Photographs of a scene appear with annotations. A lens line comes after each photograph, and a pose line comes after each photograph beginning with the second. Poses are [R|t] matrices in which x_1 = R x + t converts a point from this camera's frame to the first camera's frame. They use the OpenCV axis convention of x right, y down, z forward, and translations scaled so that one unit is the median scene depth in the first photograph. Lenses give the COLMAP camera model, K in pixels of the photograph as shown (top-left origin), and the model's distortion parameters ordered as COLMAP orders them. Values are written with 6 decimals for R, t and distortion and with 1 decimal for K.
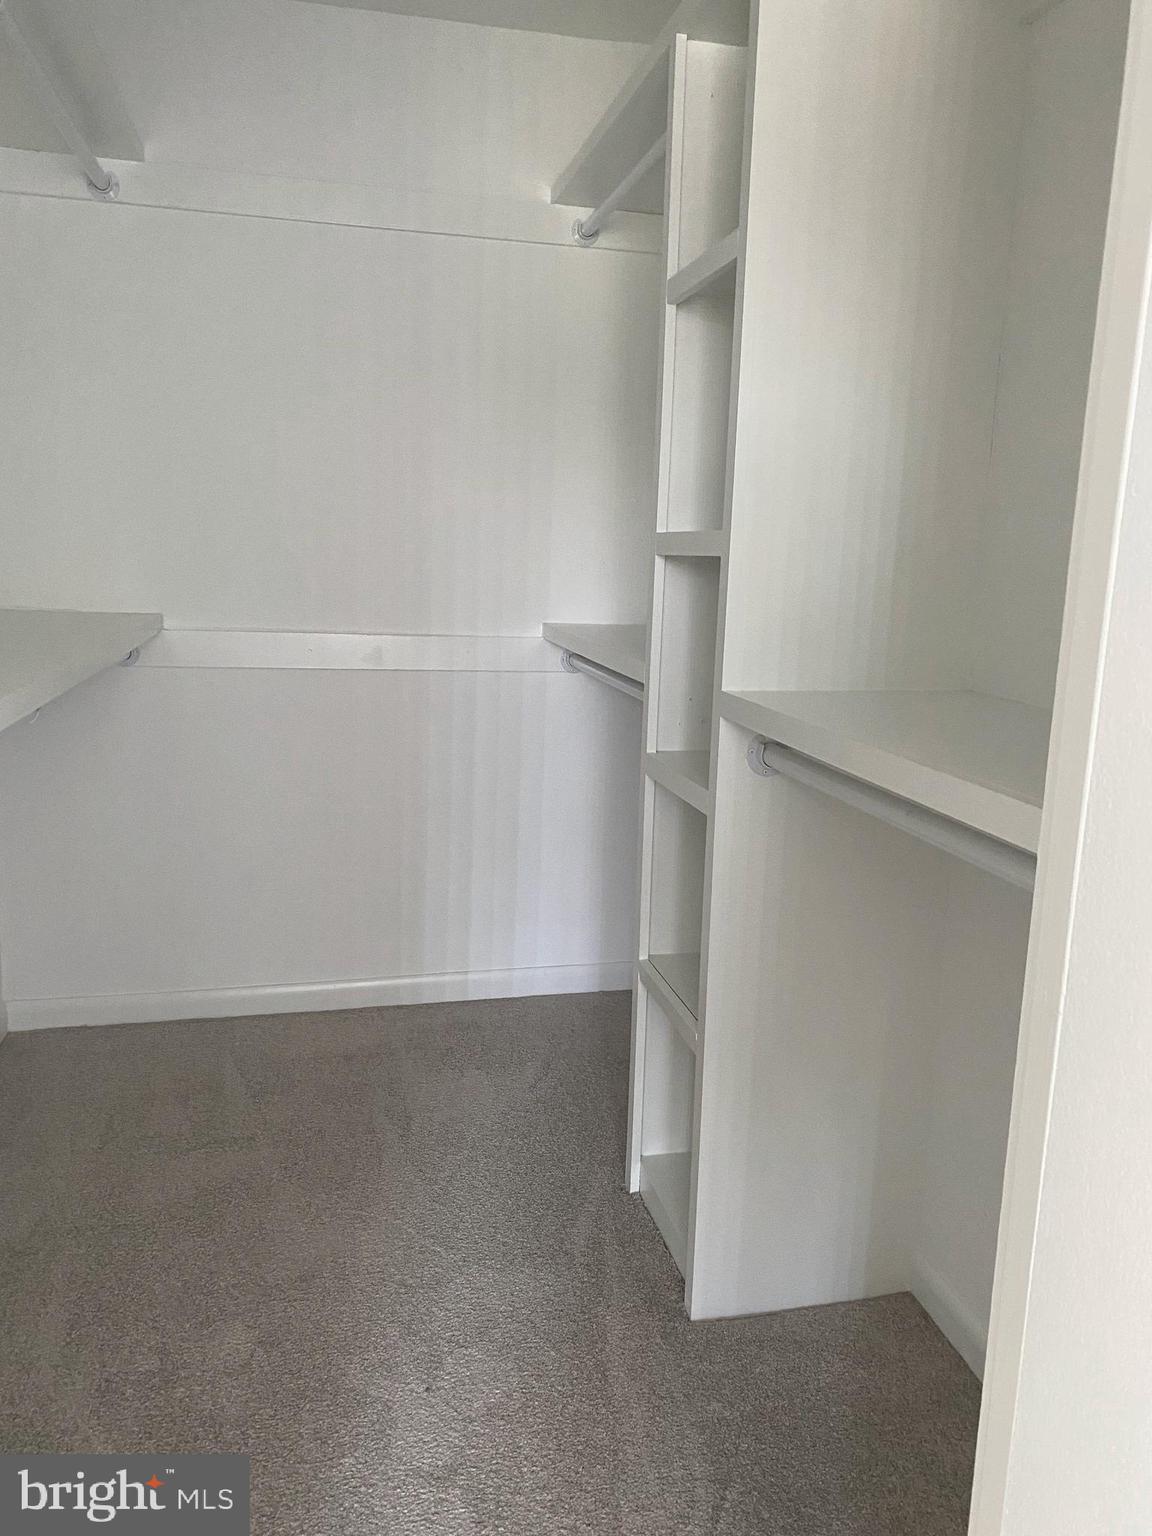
lens RADIAL K [[1183.4, 0, 589.0], [0, 1183.4, 778.7], [0, 0, 1]] dist [0.025993, -0.025515]
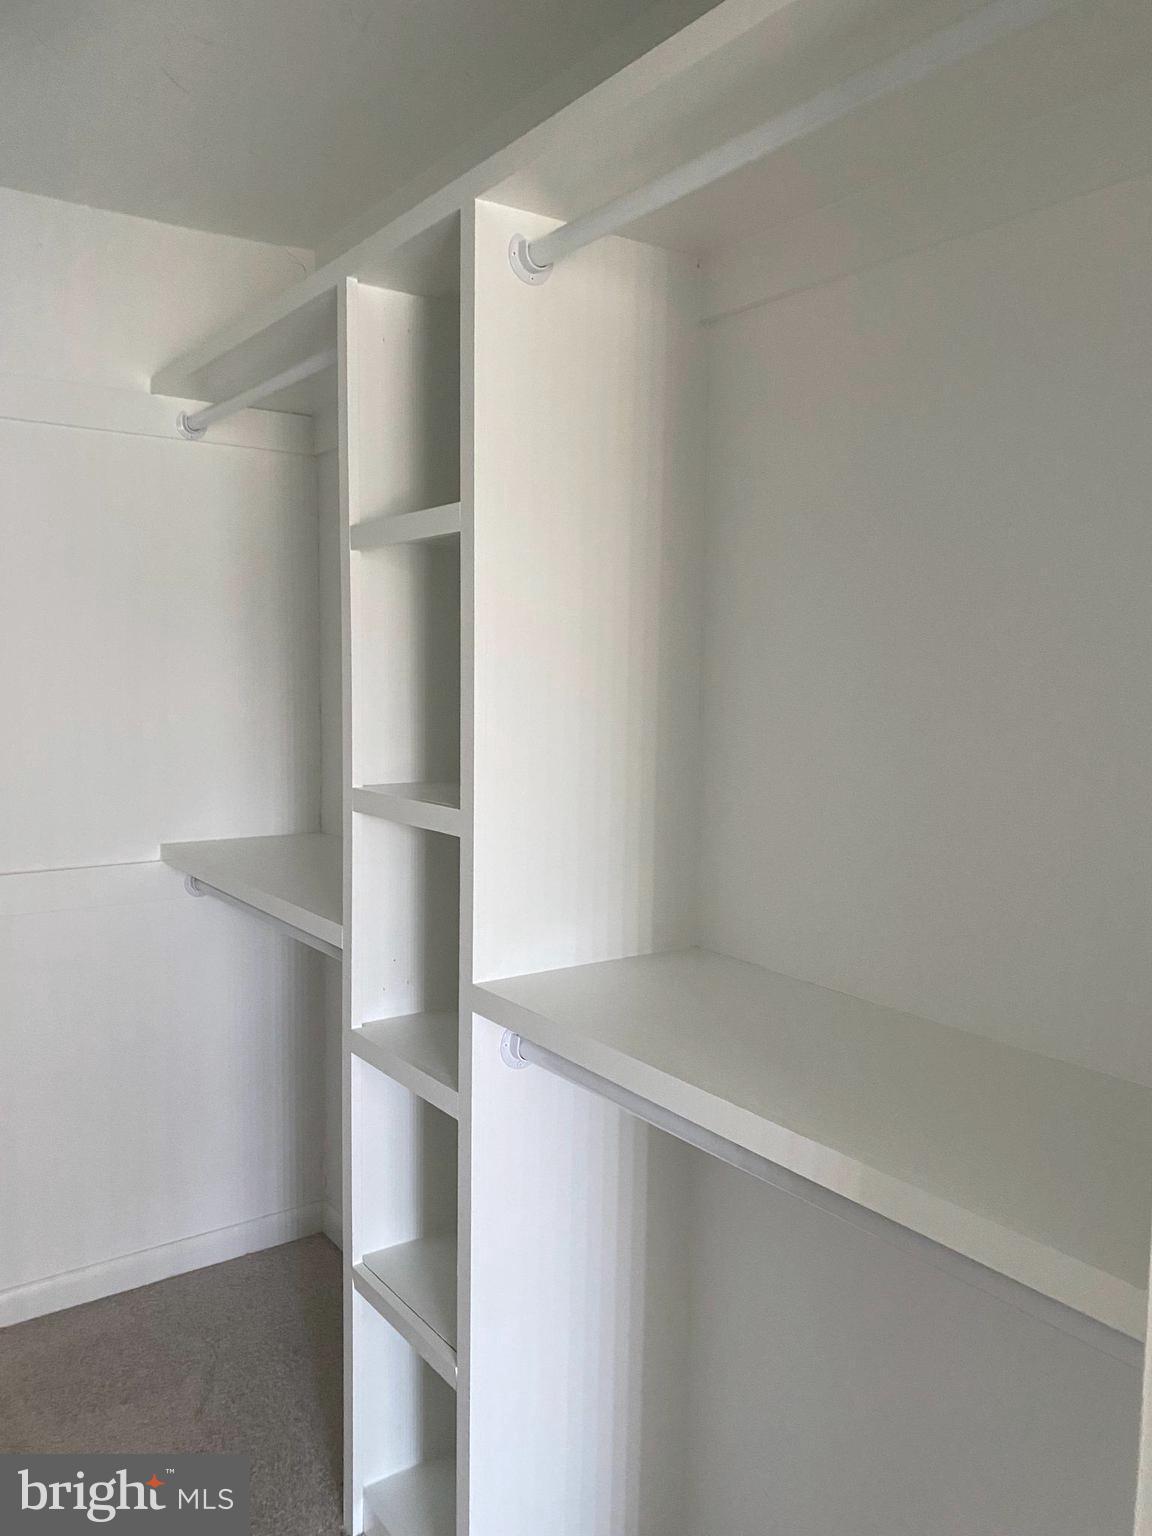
lens RADIAL K [[1183.4, 0, 584.7], [0, 1183.4, 756.6], [0, 0, 1]] dist [0.025993, -0.025515]
pose [[0.923277, -0.057263, 0.379842, -0.087011], [0.096104, 0.991814, -0.084077, -0.100043], [-0.371918, 0.114131, 0.921222, 0.070666]]
